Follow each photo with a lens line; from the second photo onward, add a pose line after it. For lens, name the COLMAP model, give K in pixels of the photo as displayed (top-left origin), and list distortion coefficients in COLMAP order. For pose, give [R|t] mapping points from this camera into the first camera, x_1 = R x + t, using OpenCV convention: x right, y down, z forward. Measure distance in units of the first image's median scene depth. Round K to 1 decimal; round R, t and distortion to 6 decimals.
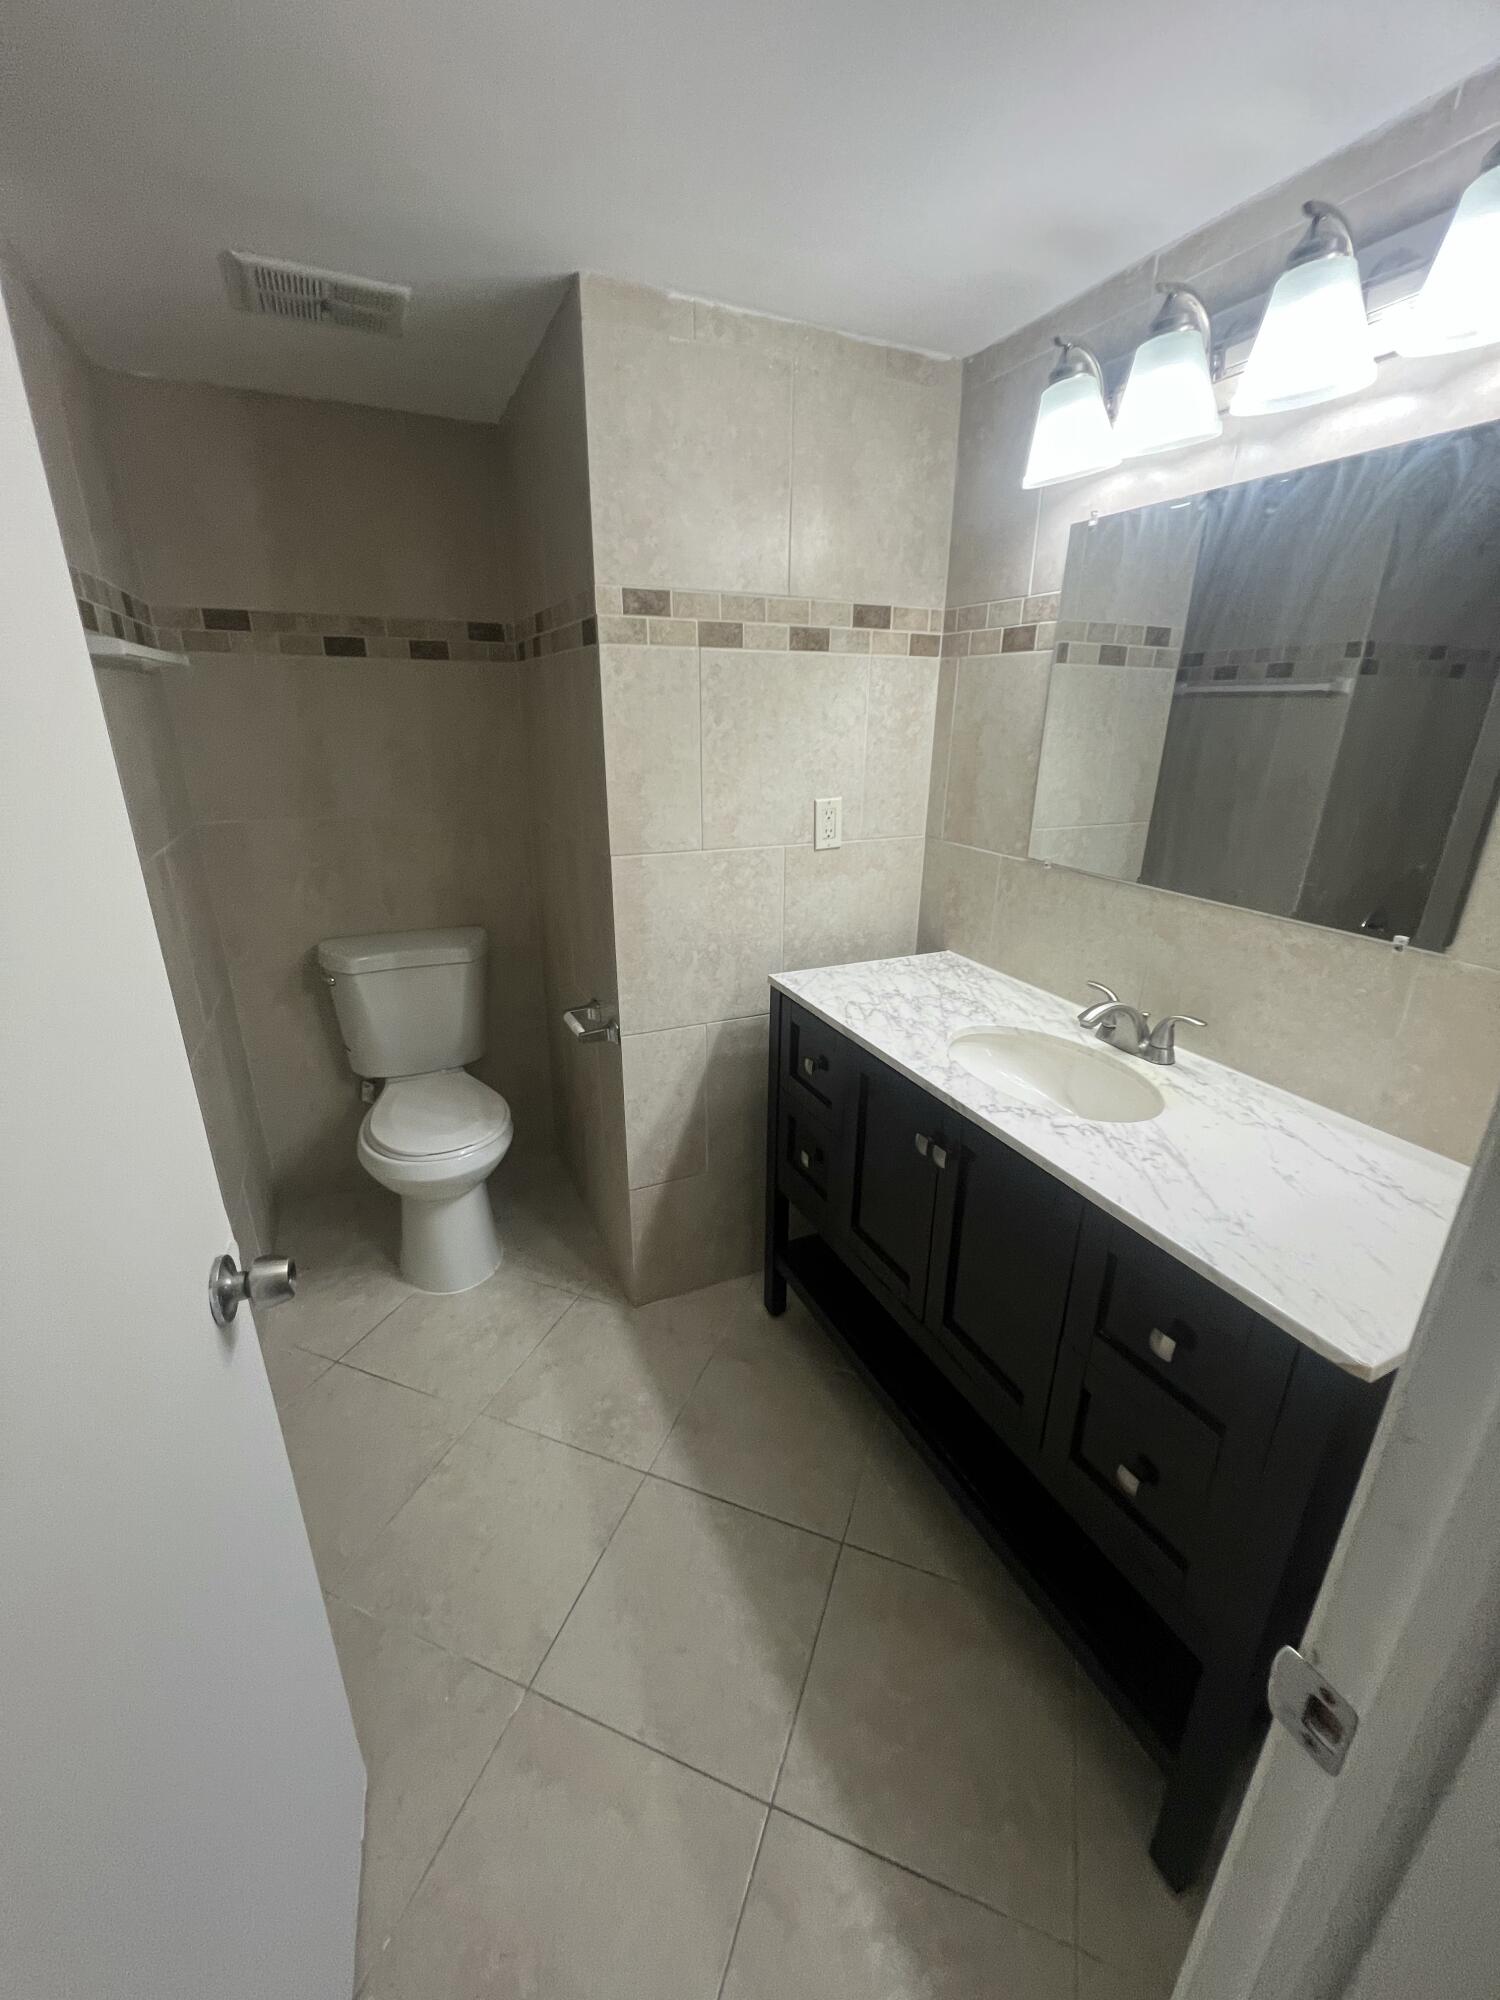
lens RADIAL K [[789.9, 0, 750.0], [0, 789.9, 1000.0], [0, 0, 1]] dist [-0.000398, 0.000064]
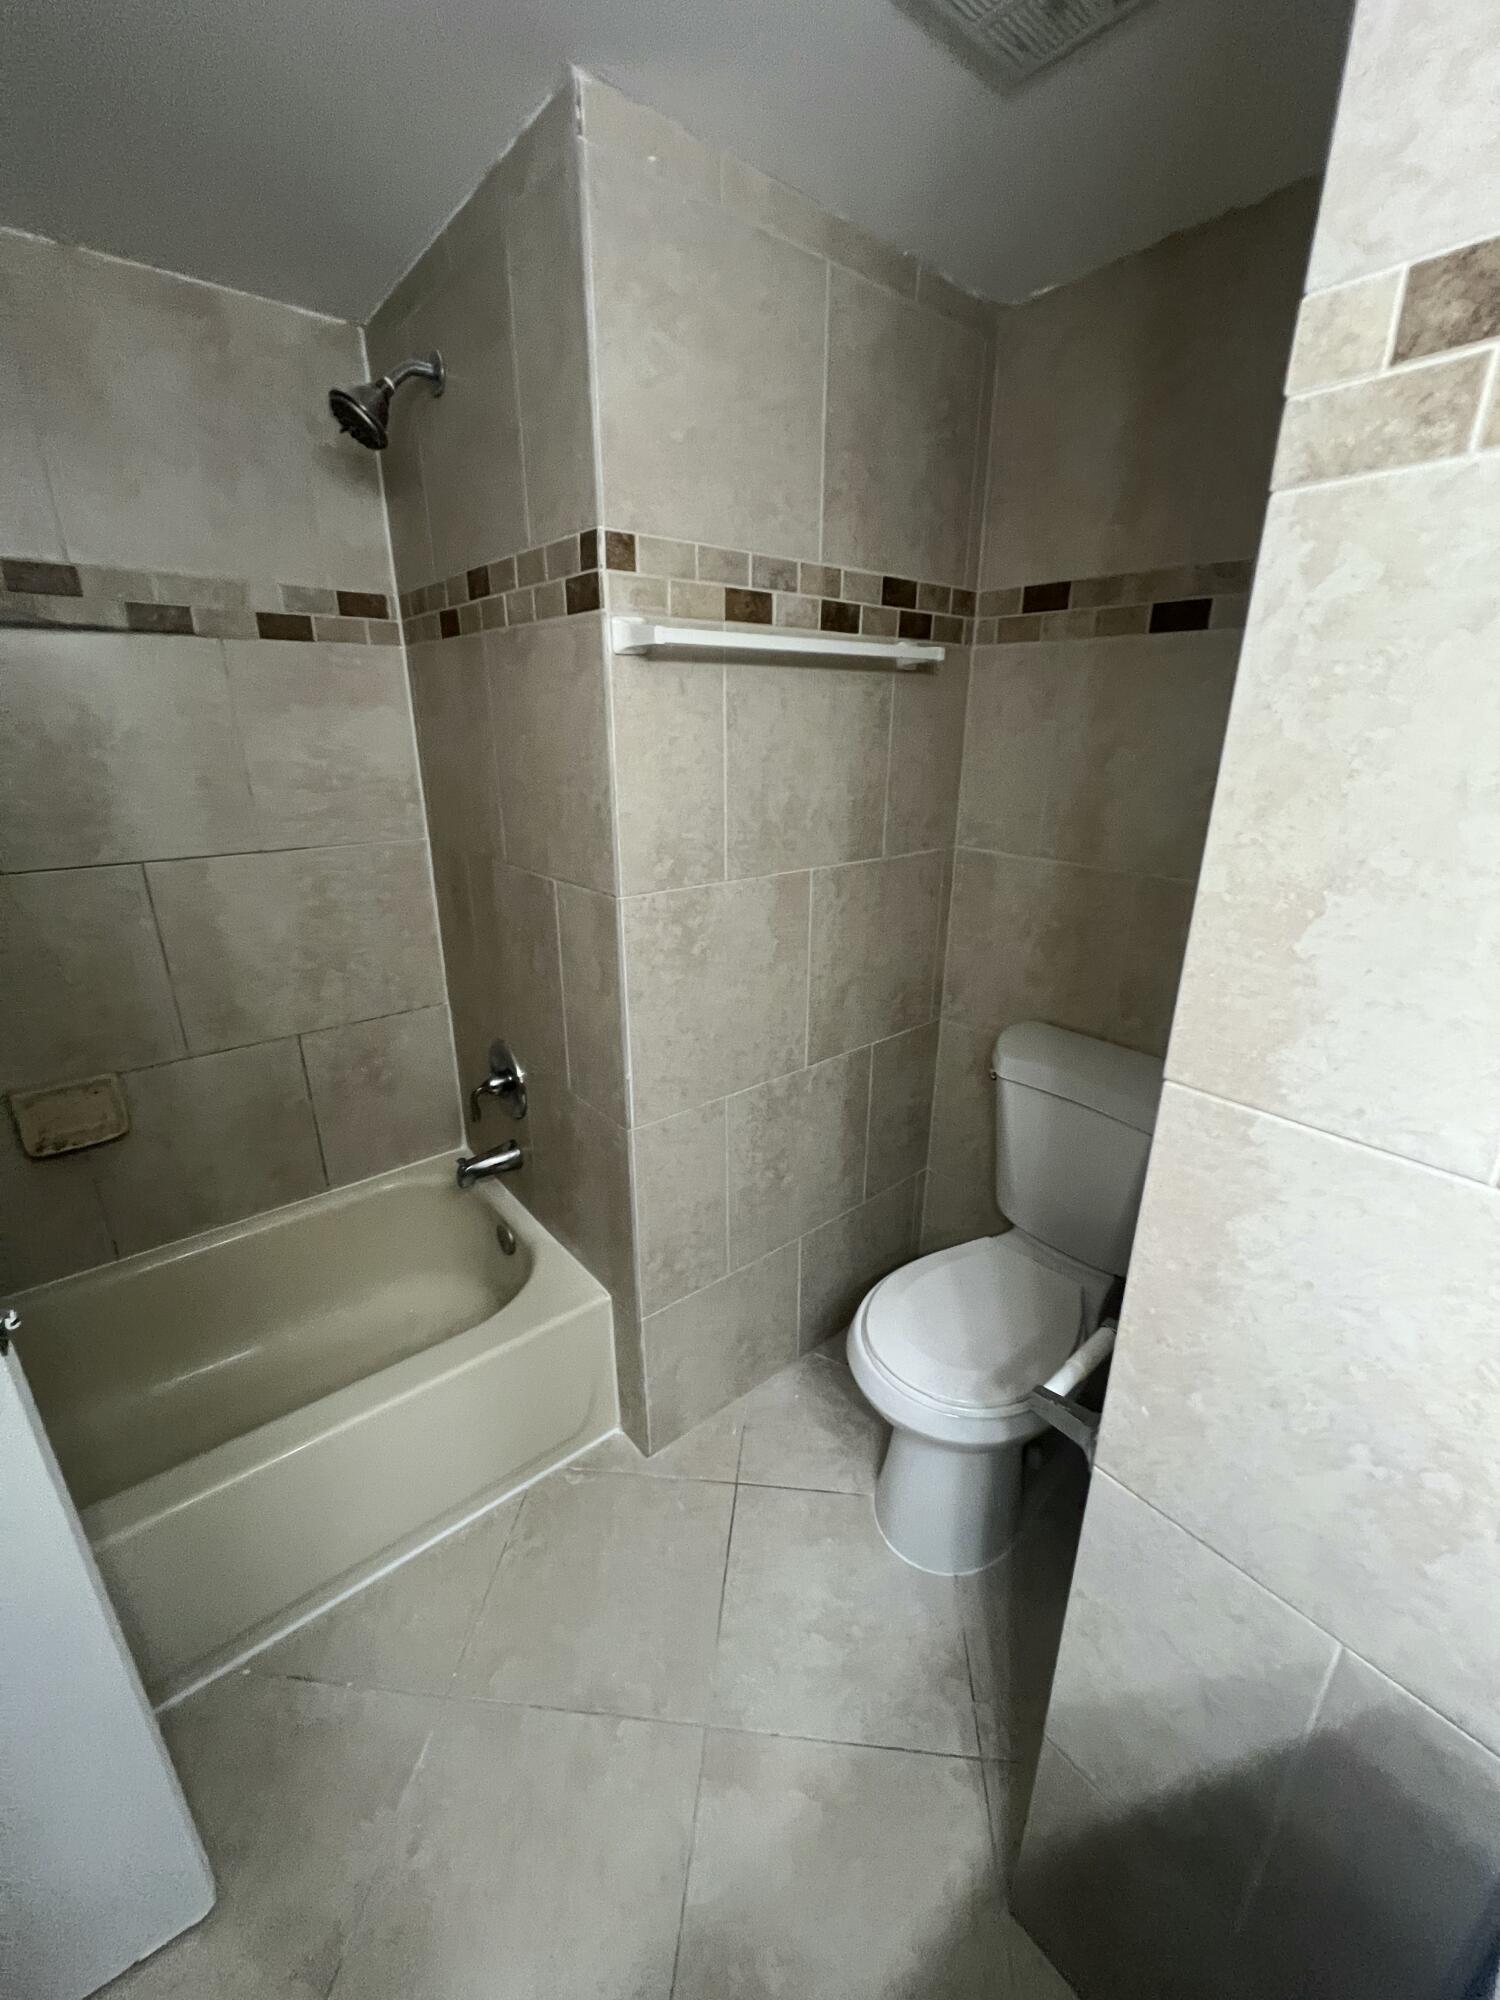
lens RADIAL K [[789.9, 0, 750.0], [0, 789.9, 1000.0], [0, 0, 1]] dist [-0.000398, 0.000064]
pose [[0.247064, 0.306327, -0.919306, 0.114647], [-0.311868, 0.923375, 0.223869, -0.241125], [0.917441, 0.231392, 0.323666, 0.682942]]
